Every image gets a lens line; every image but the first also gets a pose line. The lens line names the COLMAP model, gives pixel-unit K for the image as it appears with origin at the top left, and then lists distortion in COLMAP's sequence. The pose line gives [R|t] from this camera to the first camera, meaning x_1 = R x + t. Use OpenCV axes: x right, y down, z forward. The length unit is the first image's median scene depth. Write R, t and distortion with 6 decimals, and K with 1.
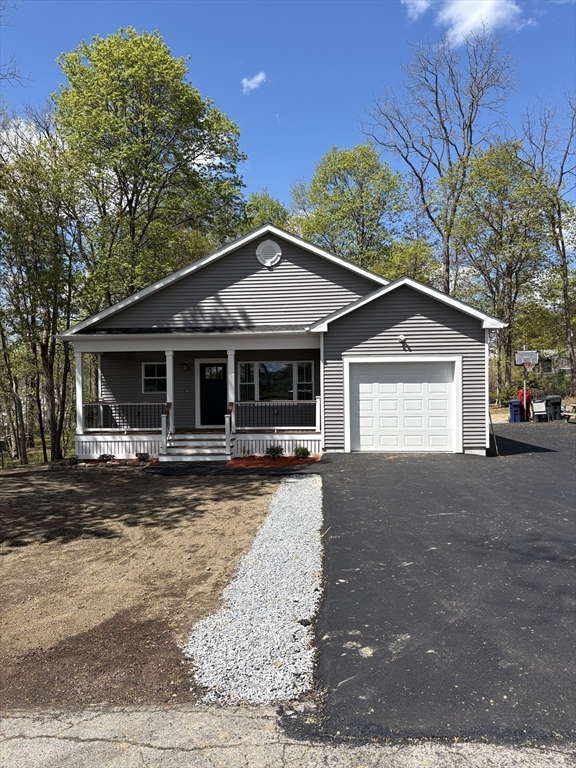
lens RADIAL K [[579.5, 0, 289.2], [0, 579.5, 383.5], [0, 0, 1]] dist [-0.001758, 0.001769]
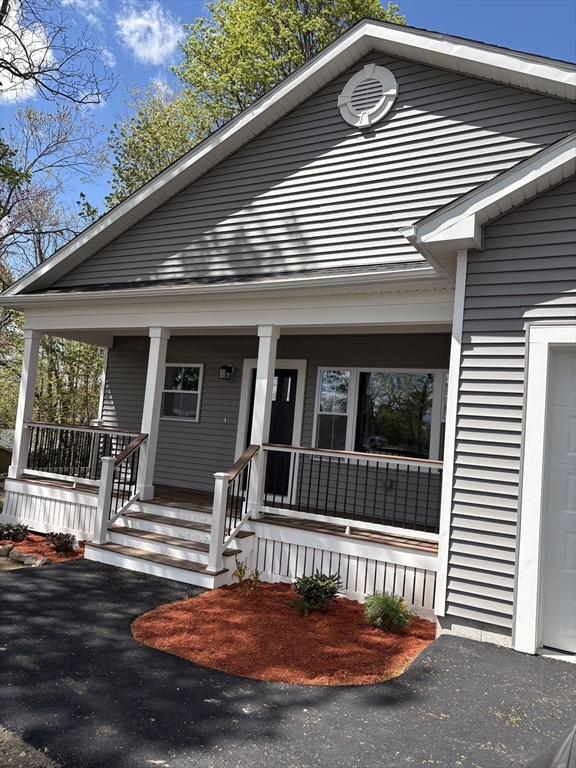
lens RADIAL K [[579.5, 0, 285.7], [0, 579.5, 386.6], [0, 0, 1]] dist [-0.001758, 0.001769]
pose [[0.902835, 0.054749, -0.426488, 0.101065], [-0.097599, 0.992065, -0.079256, 0.021039], [0.418765, 0.113180, 0.901014, 0.624301]]
